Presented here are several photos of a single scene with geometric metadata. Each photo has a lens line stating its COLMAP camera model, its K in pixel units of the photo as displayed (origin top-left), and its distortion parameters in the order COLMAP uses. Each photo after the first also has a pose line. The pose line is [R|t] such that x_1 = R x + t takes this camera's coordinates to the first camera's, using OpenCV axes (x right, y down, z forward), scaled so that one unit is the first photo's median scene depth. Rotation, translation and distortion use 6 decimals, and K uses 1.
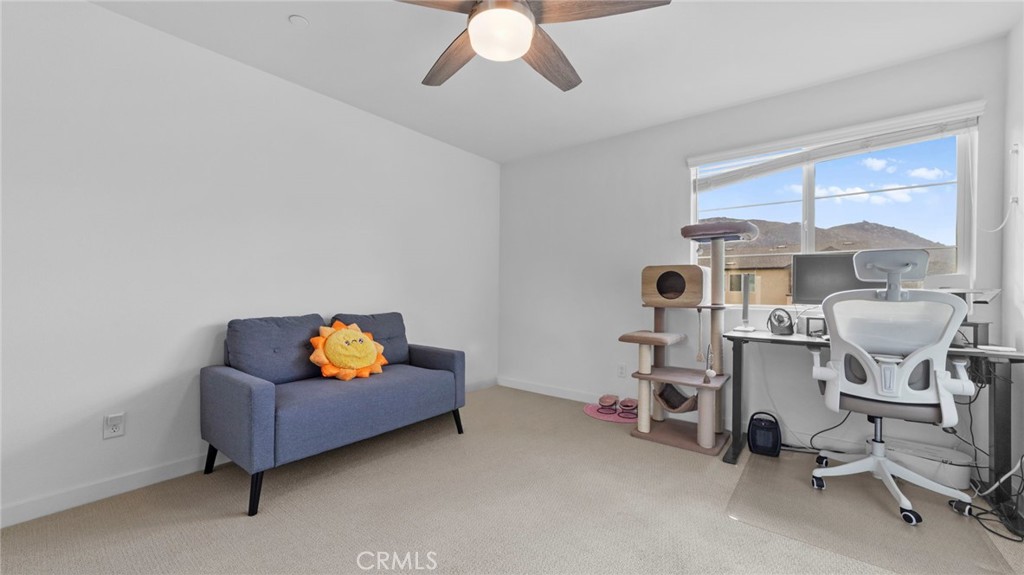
lens RADIAL K [[394.5, 0, 510.3], [0, 394.5, 287.7], [0, 0, 1]] dist [-0.014226, 0.005544]
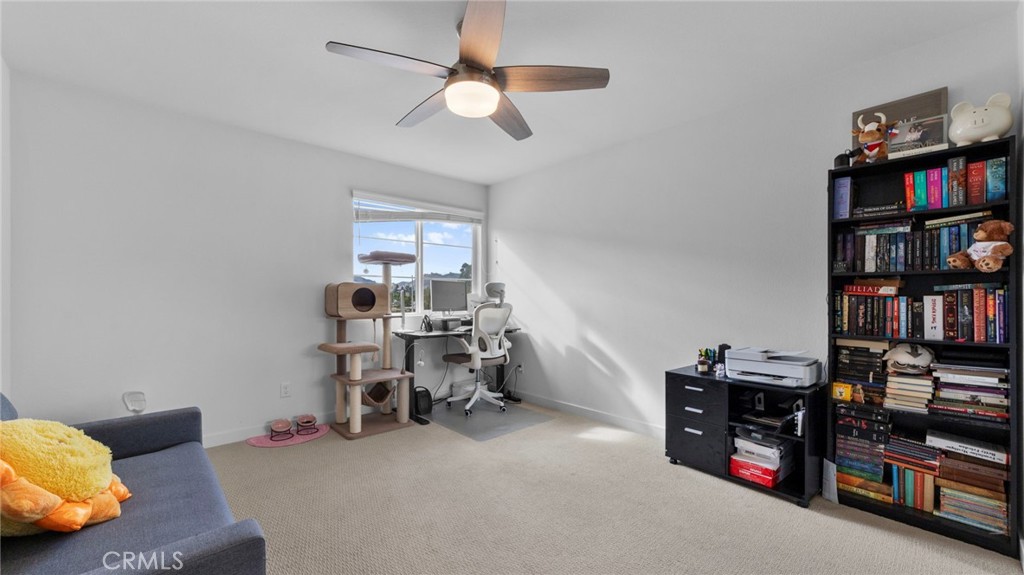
lens RADIAL K [[394.5, 0, 510.8], [0, 394.5, 295.8], [0, 0, 1]] dist [-0.014226, 0.005544]
pose [[0.143328, 0.002959, 0.989671, -0.729156], [-0.003873, 0.999990, -0.002429, -0.017127], [-0.989668, -0.003485, 0.143338, 0.433697]]
